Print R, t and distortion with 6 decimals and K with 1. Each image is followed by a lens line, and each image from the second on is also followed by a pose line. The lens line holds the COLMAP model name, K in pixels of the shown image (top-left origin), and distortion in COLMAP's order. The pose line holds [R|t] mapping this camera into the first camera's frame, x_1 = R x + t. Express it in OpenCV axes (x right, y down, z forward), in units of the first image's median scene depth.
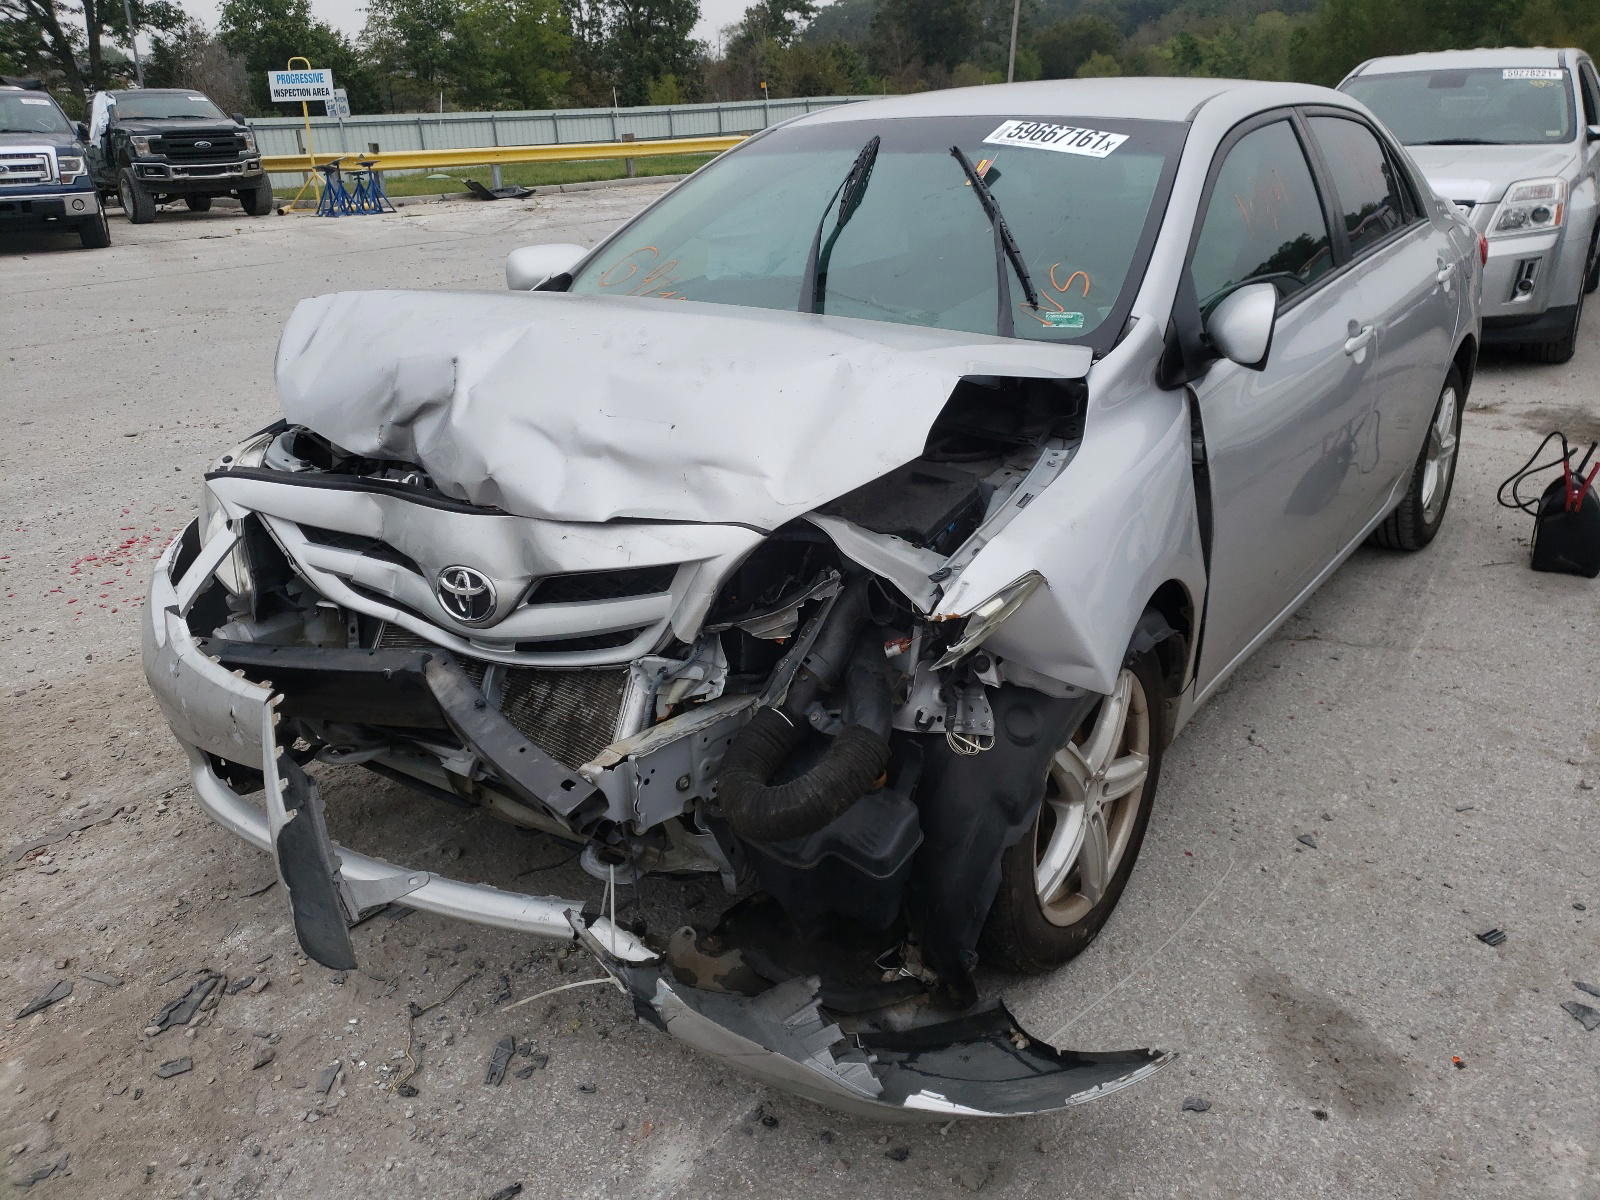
lens RADIAL K [[1267.5, 0, 800.0], [0, 1267.5, 600.0], [0, 0, 1]] dist [0.011603, -0.000053]
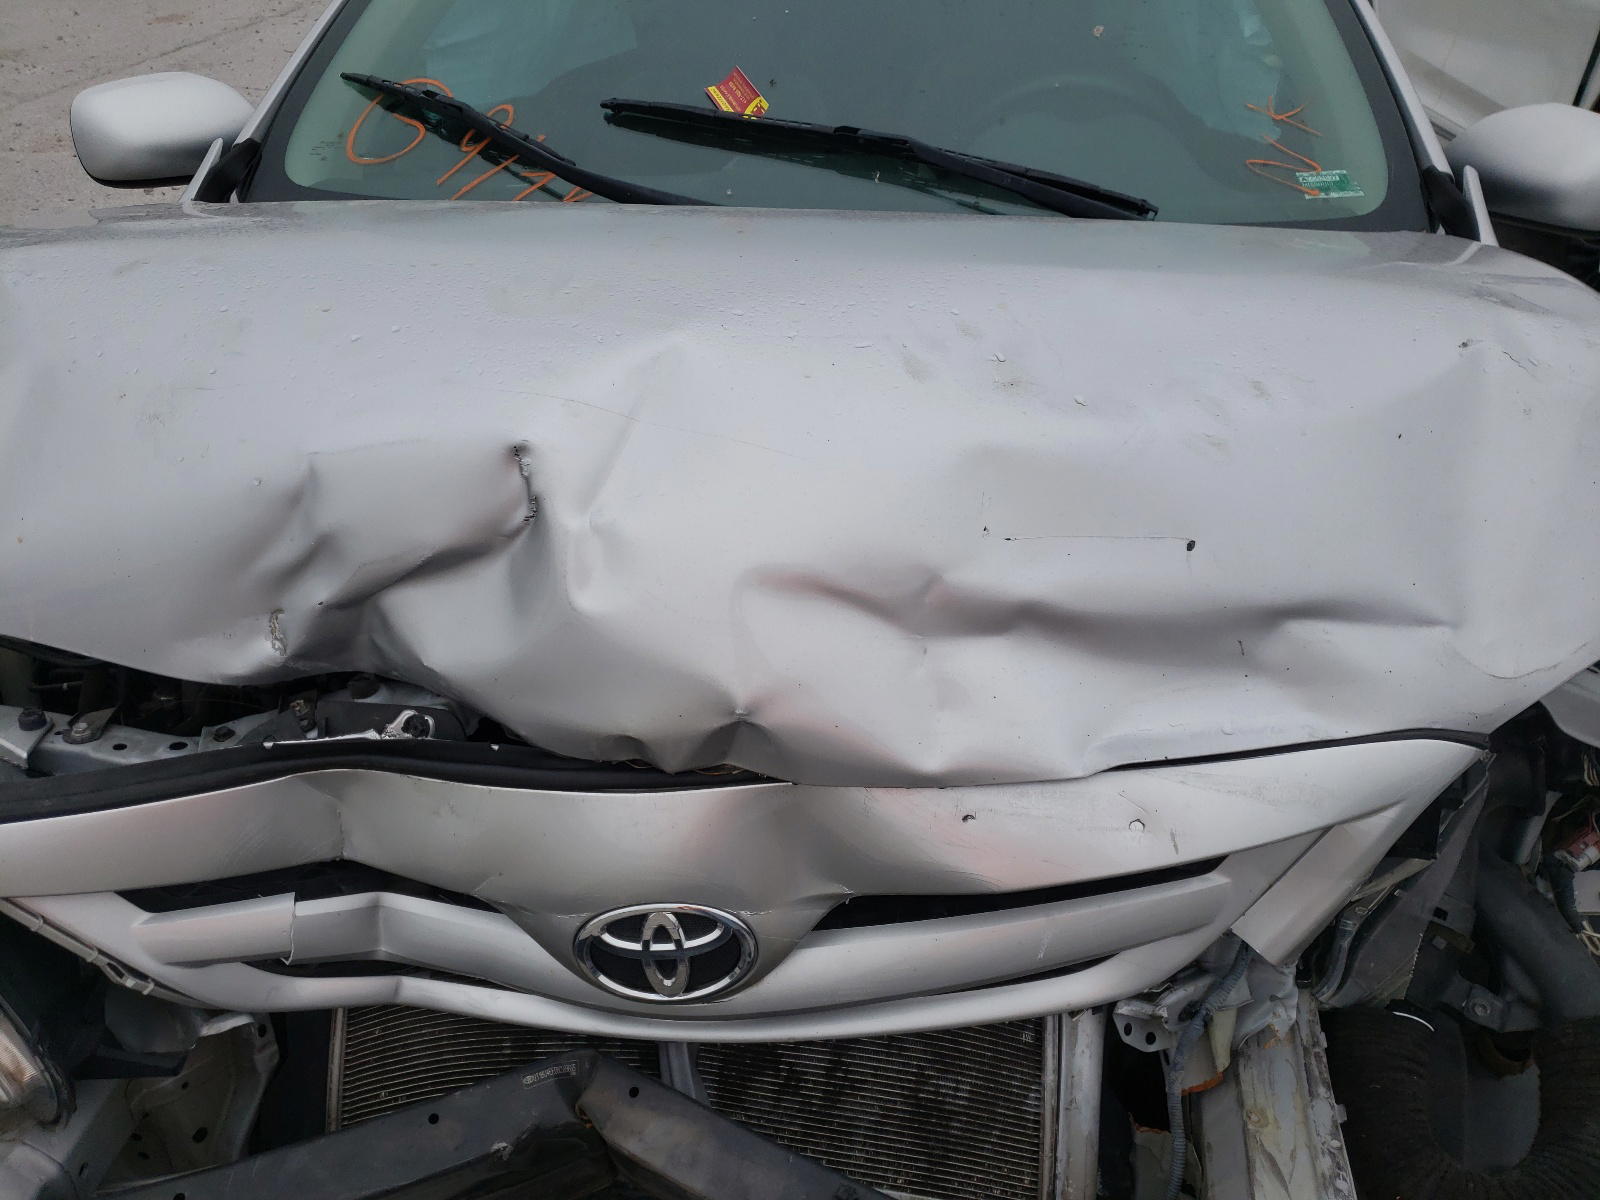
lens RADIAL K [[1267.5, 0, 800.0], [0, 1267.5, 600.0], [0, 0, 1]] dist [0.011603, -0.000053]
pose [[0.863297, -0.247337, 0.439934, -0.390905], [0.167631, 0.962718, 0.212304, -0.216254], [-0.476043, -0.109535, 0.872574, 0.585672]]
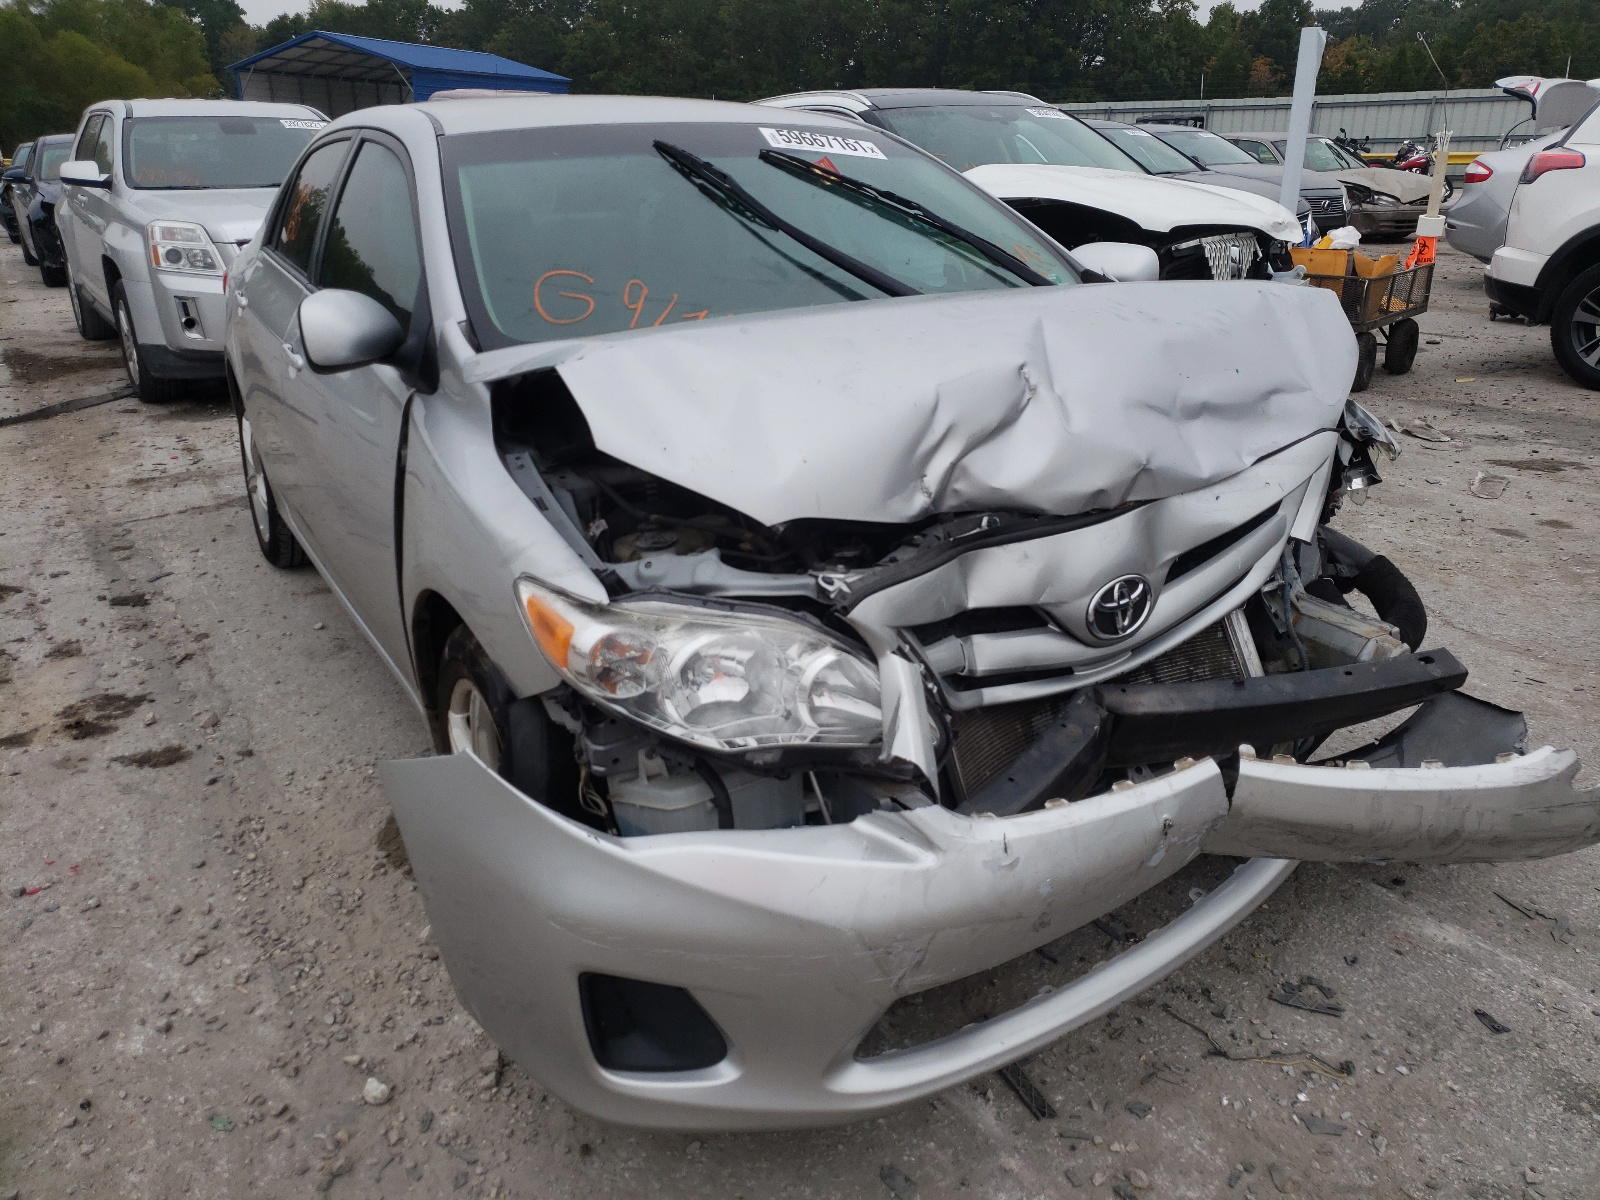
lens RADIAL K [[1267.5, 0, 800.0], [0, 1267.5, 600.0], [0, 0, 1]] dist [0.011603, -0.000053]
pose [[0.353635, -0.283919, 0.891253, -1.150876], [0.328011, 0.929957, 0.166099, -0.233366], [-0.875986, 0.233602, 0.421994, 0.816950]]
